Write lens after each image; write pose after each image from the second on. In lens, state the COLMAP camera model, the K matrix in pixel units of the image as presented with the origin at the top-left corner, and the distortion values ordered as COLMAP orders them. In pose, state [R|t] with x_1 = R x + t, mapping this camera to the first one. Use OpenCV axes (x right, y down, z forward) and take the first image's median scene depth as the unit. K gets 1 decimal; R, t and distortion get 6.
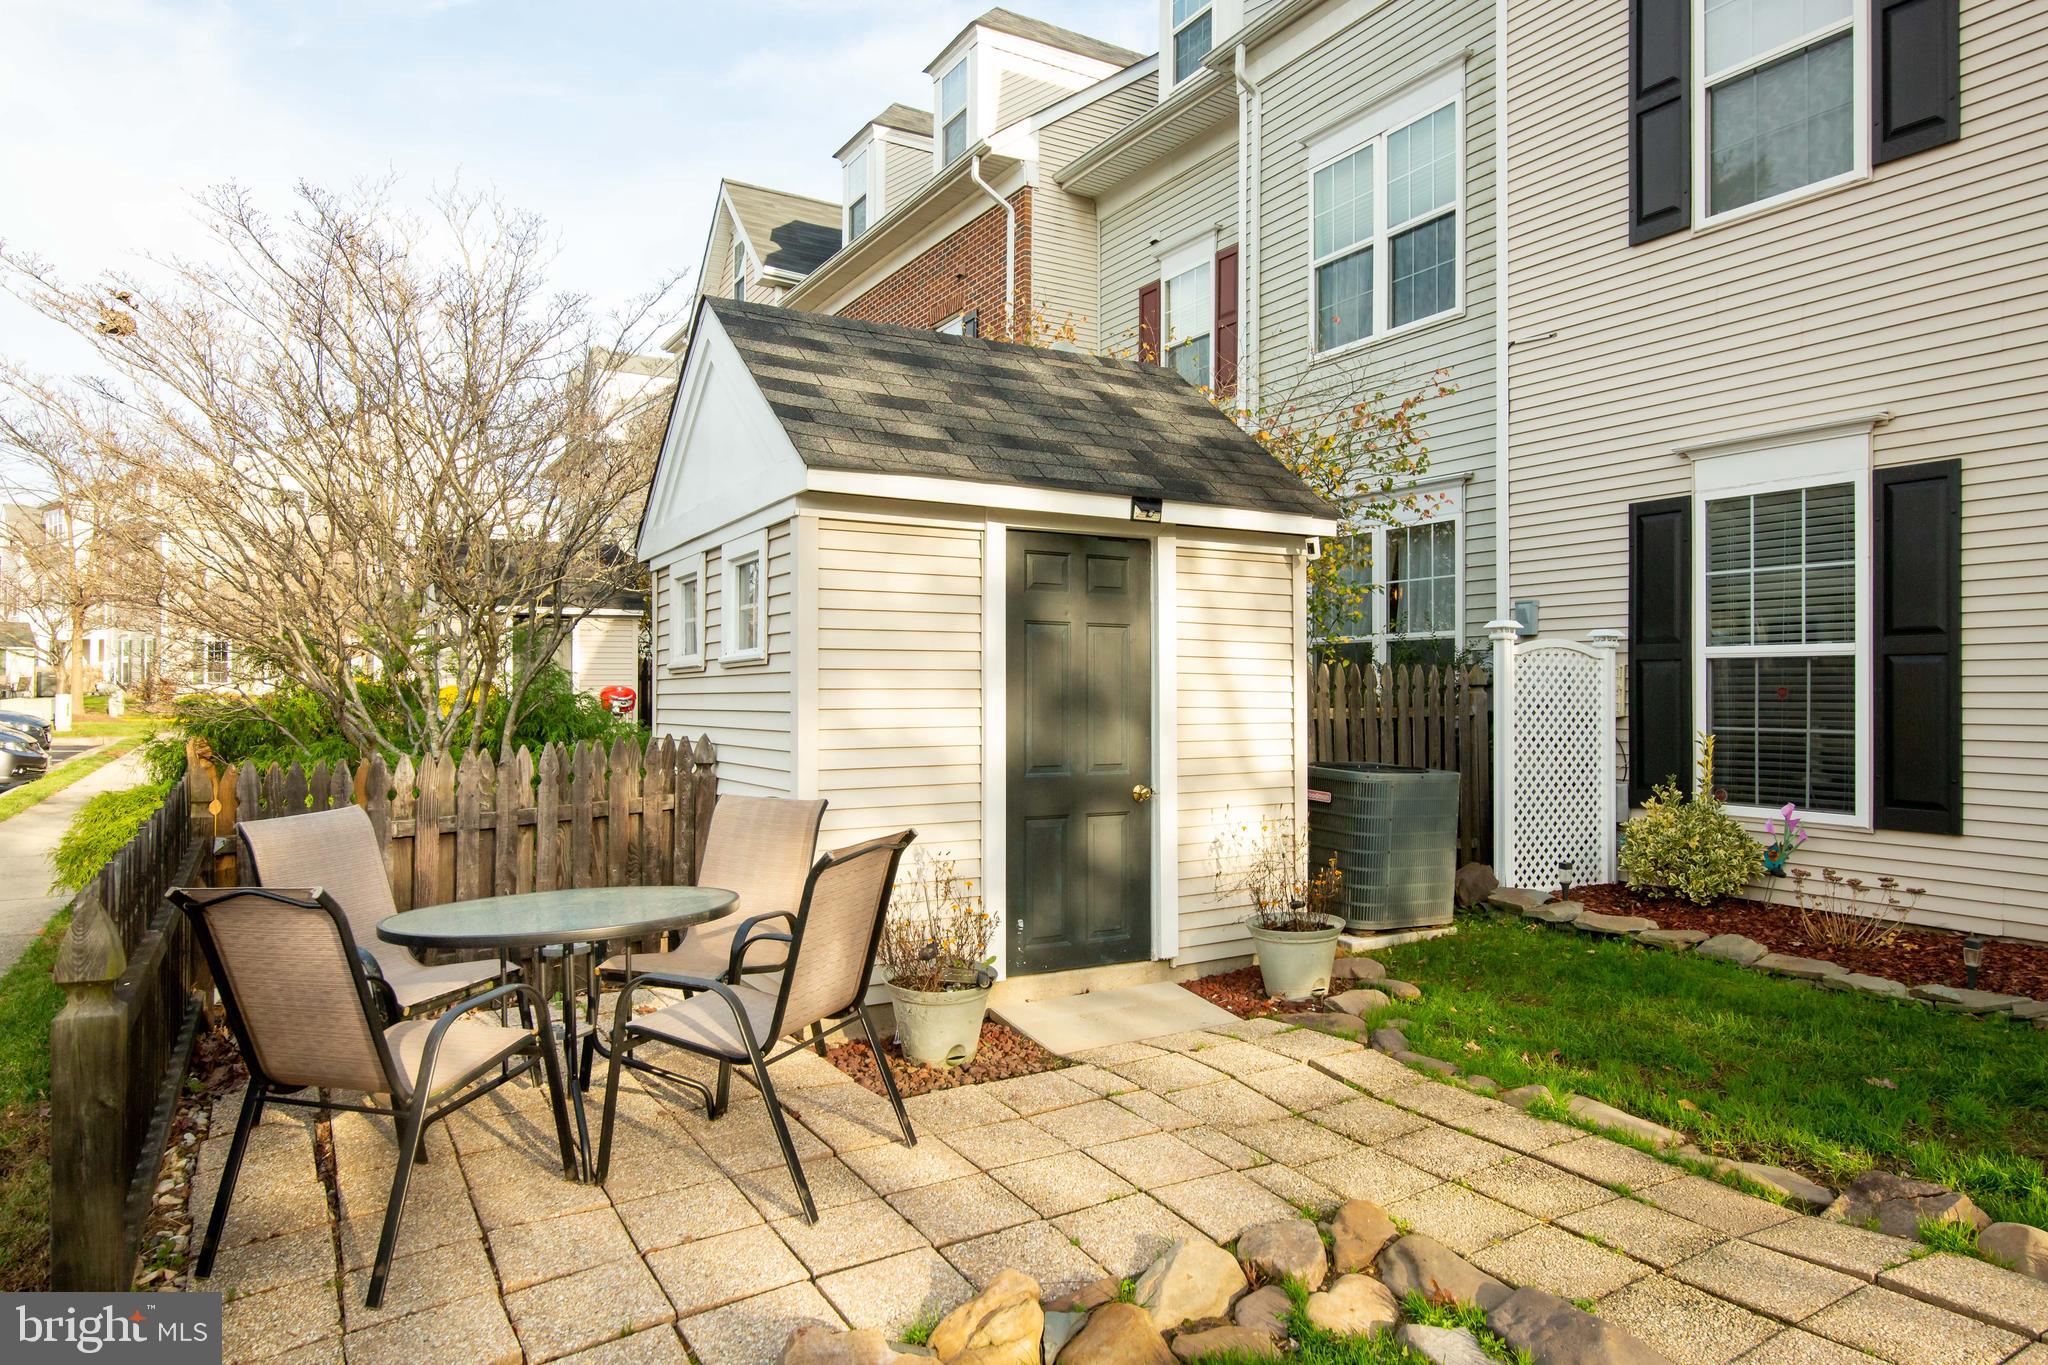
lens RADIAL K [[1243.4, 0, 1024.0], [0, 1243.4, 682.5], [0, 0, 1]] dist [0.000276, -0.000064]
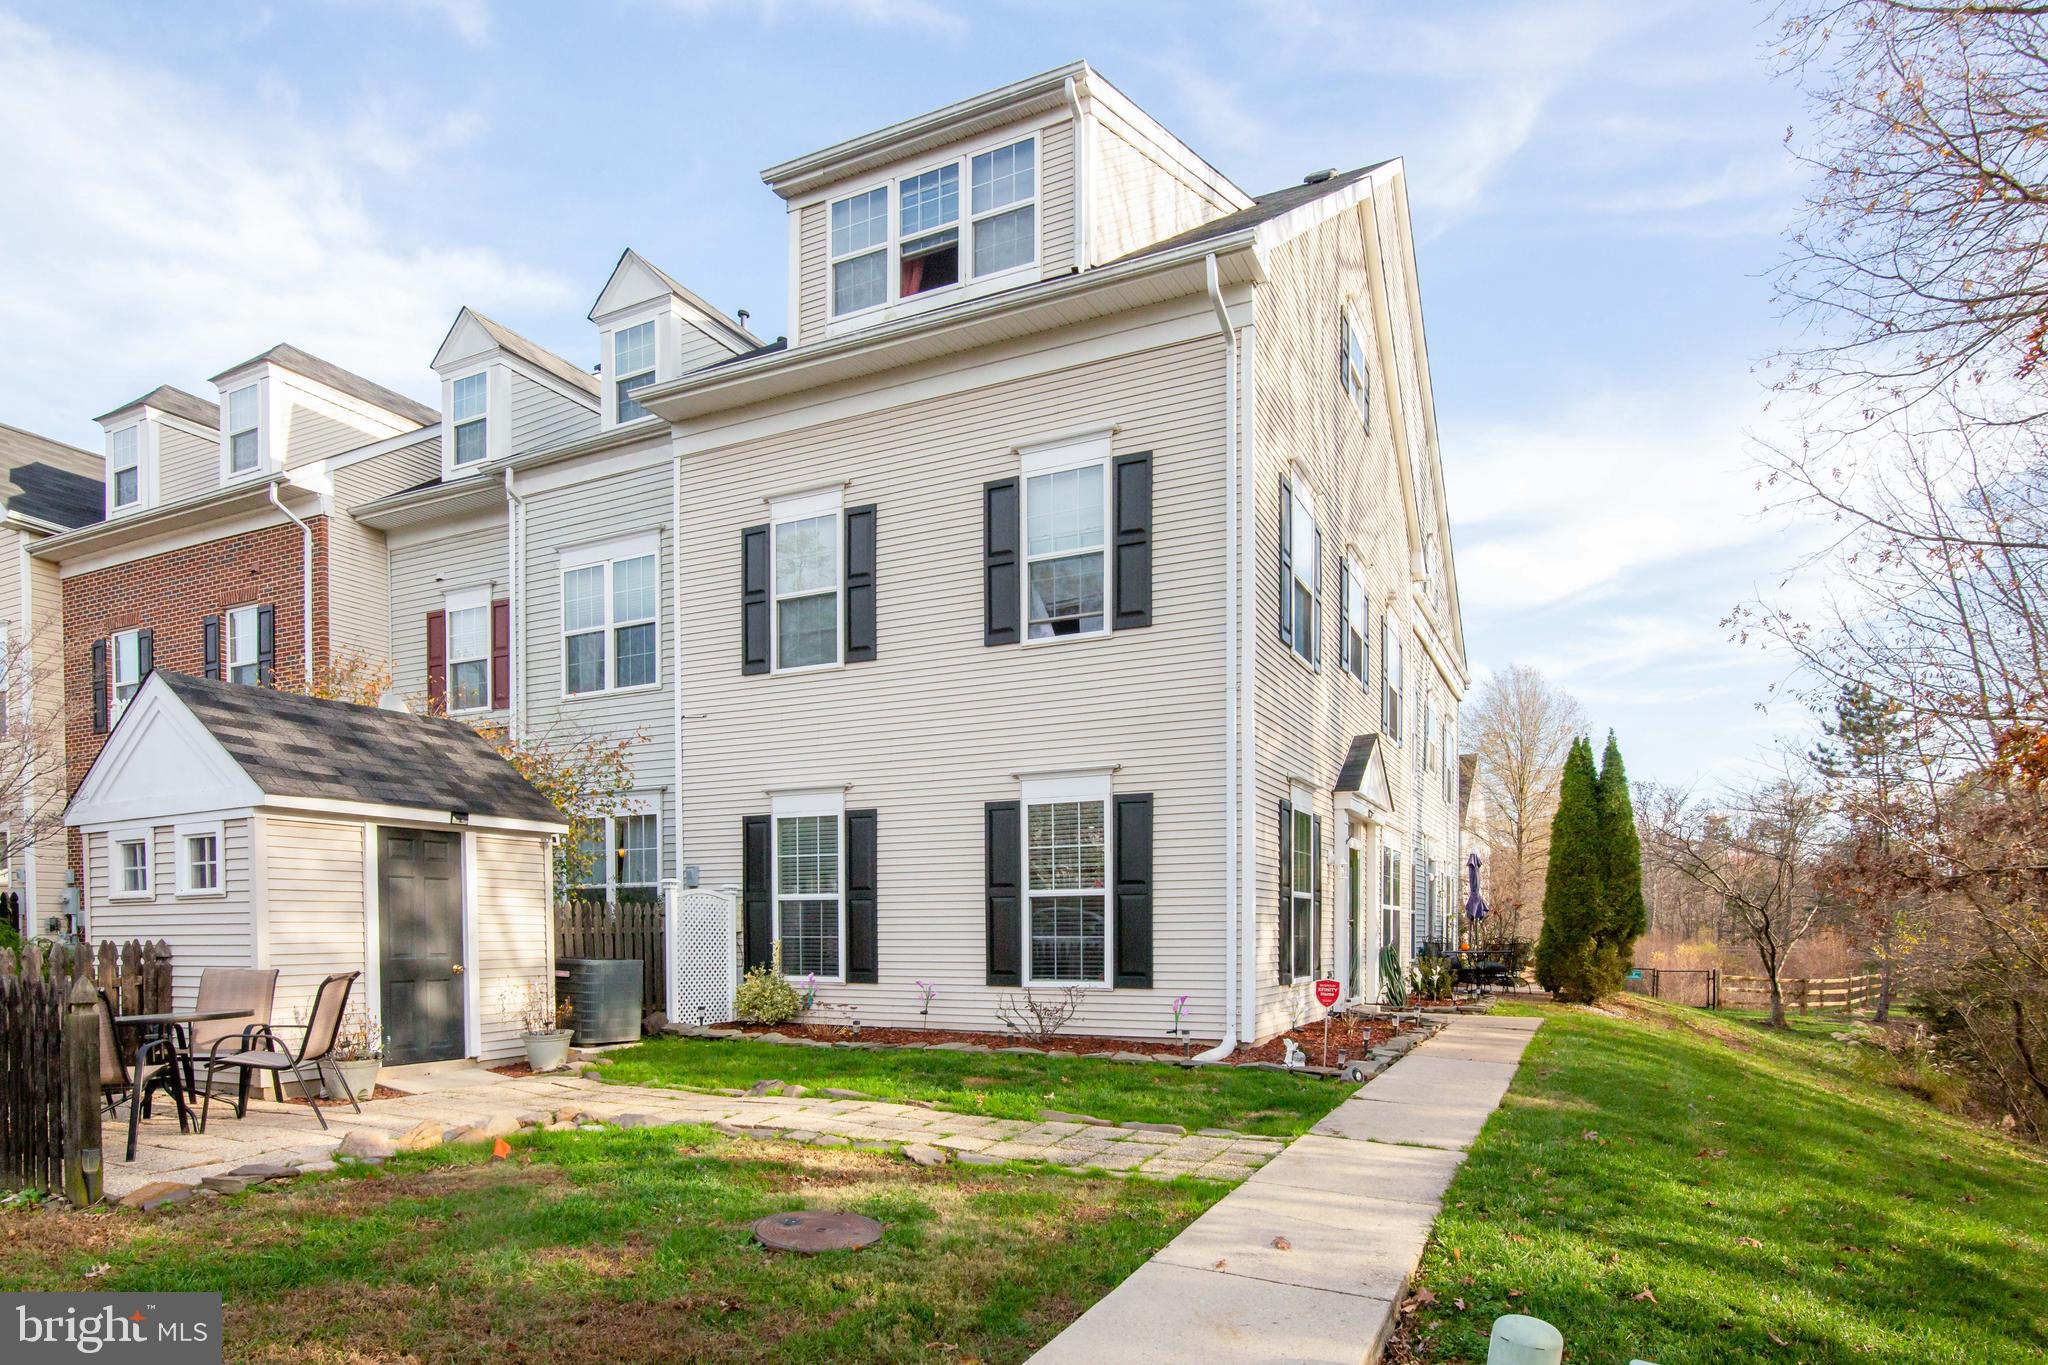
lens RADIAL K [[1038.8, 0, 1022.8], [0, 1038.8, 953.8], [0, 0, 1]] dist [-0.018259, -0.000200]
pose [[0.809224, -0.020050, 0.587158, -0.095137], [0.000436, 0.999438, 0.033528, 0.010121], [-0.587500, -0.026876, 0.808778, -0.554193]]
